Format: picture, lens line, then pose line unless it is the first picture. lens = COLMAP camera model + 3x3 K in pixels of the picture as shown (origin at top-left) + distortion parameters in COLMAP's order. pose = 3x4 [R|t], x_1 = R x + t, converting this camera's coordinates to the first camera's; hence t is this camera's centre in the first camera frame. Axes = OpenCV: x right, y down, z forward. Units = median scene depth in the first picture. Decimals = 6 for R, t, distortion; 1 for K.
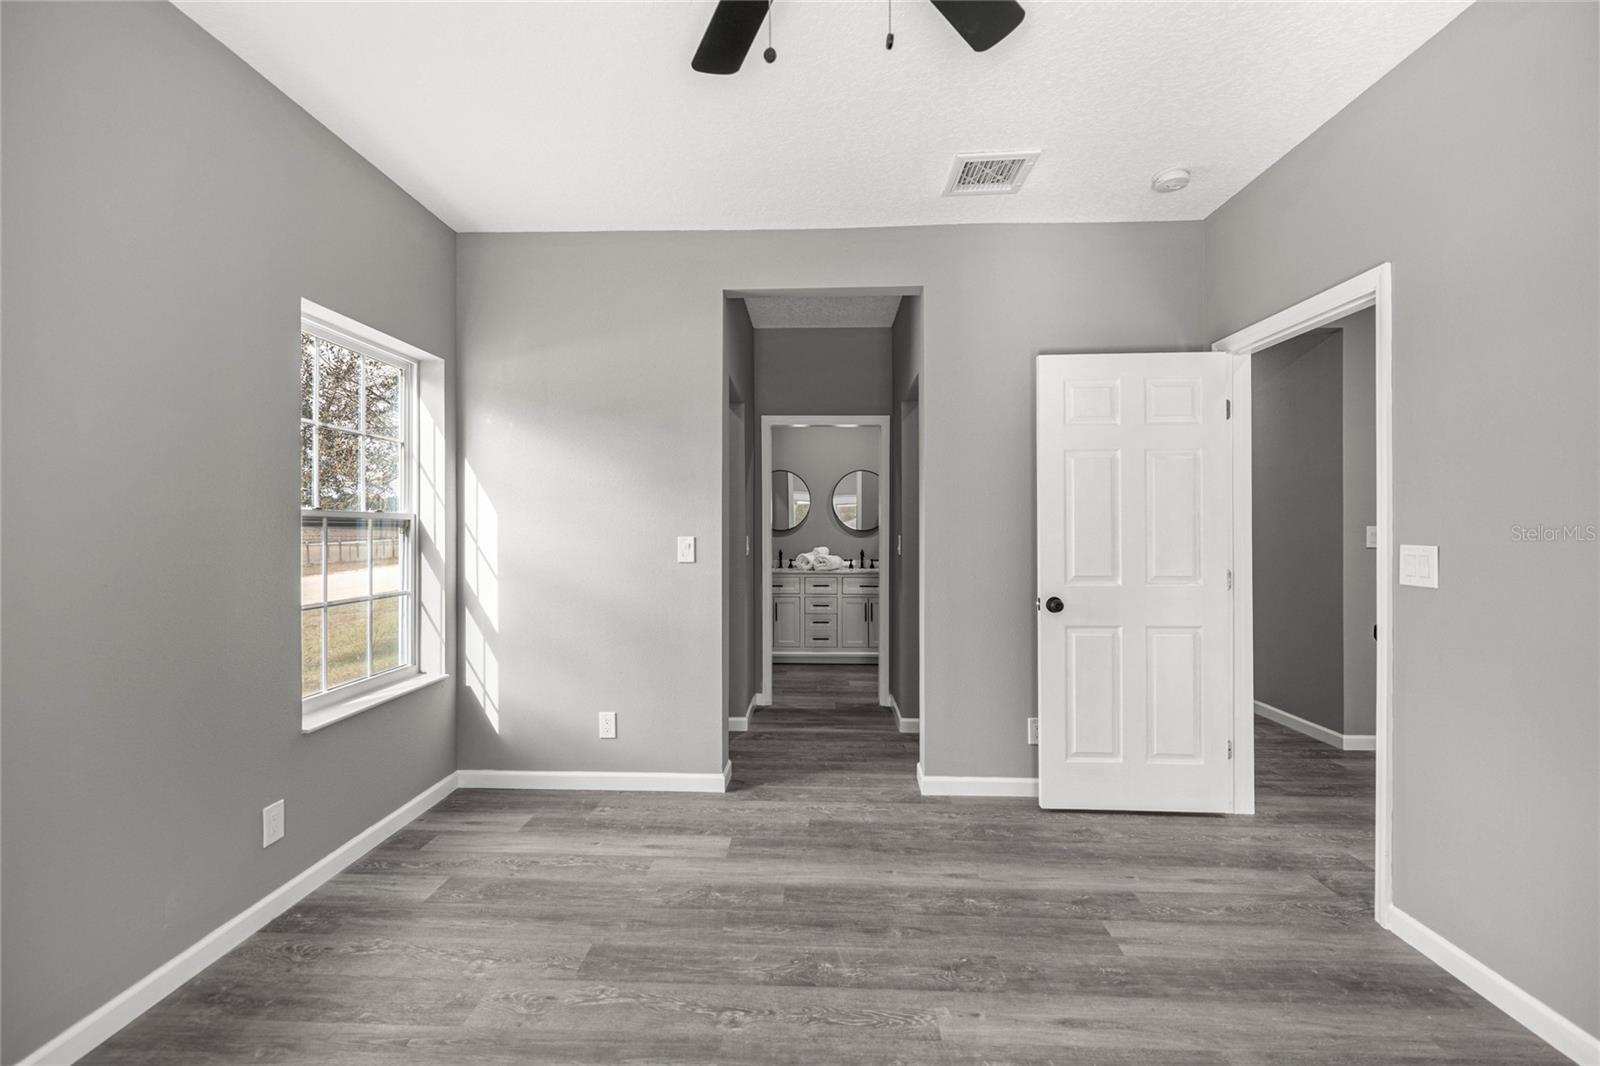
lens RADIAL K [[685.2, 0, 793.1], [0, 685.2, 543.6], [0, 0, 1]] dist [0.001175, -0.000098]
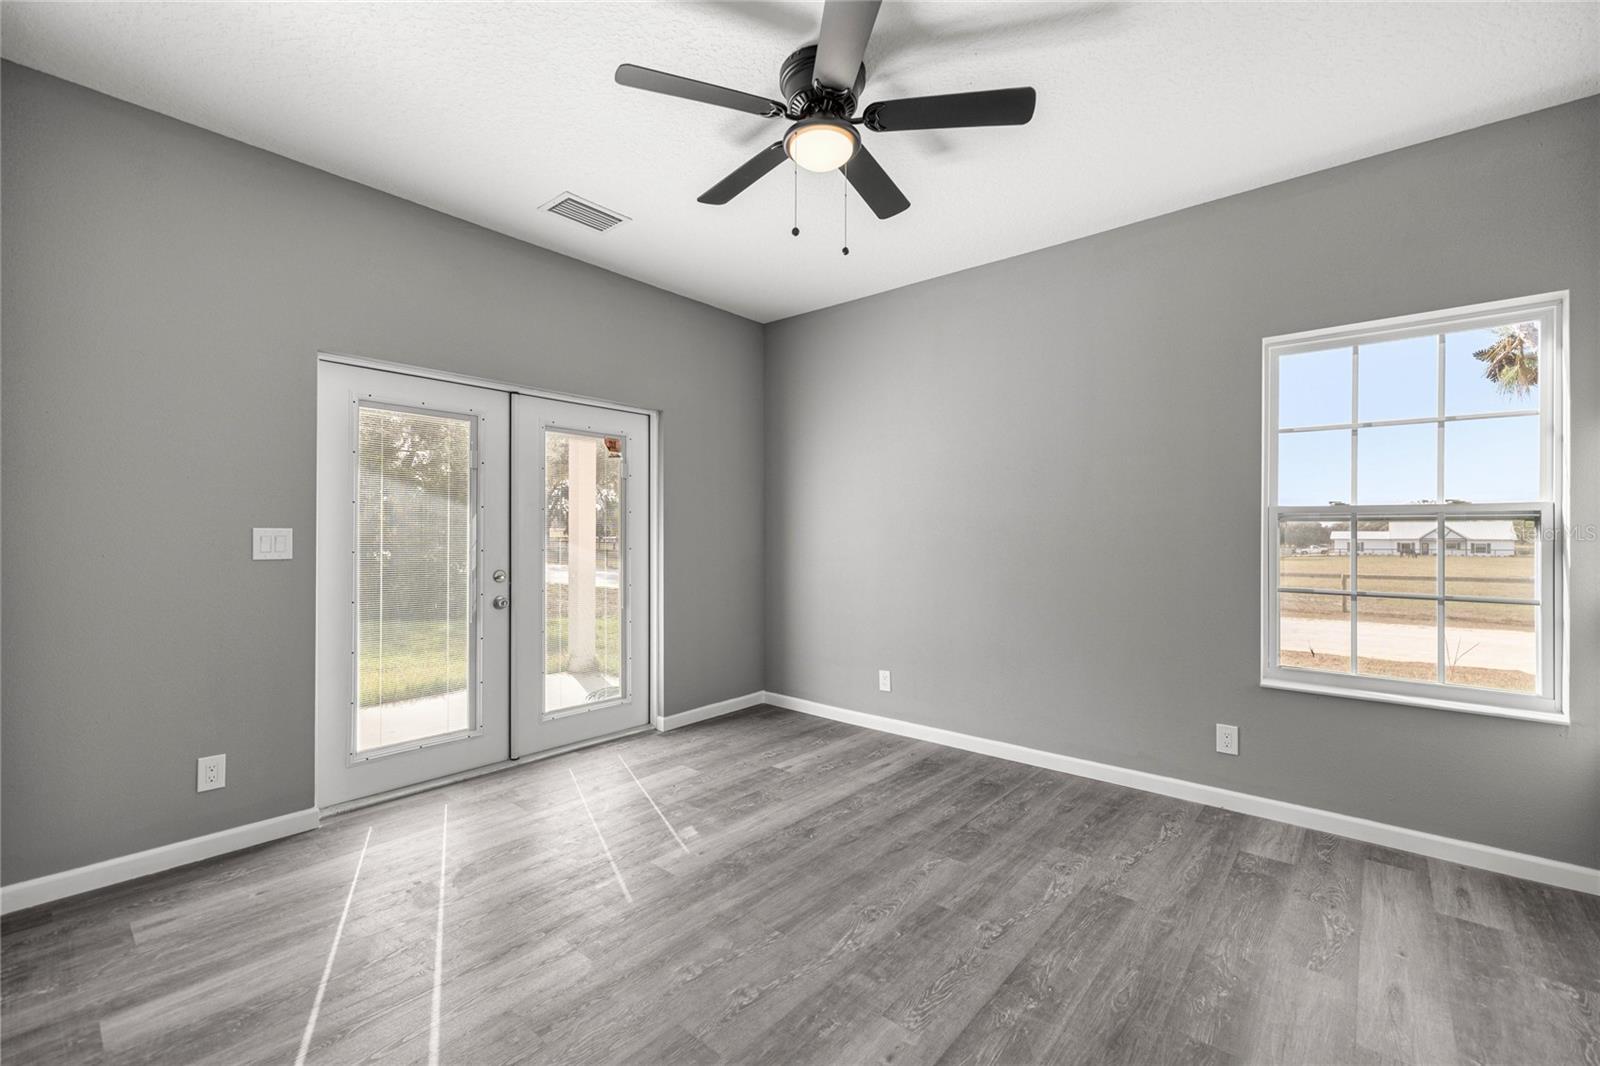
lens RADIAL K [[685.2, 0, 793.1], [0, 685.2, 543.6], [0, 0, 1]] dist [0.001175, -0.000098]
pose [[-0.635555, 0.005288, -0.772037, 0.843254], [-0.023564, 0.999378, 0.026243, 0.001676], [0.771696, 0.034872, -0.635035, 1.184506]]
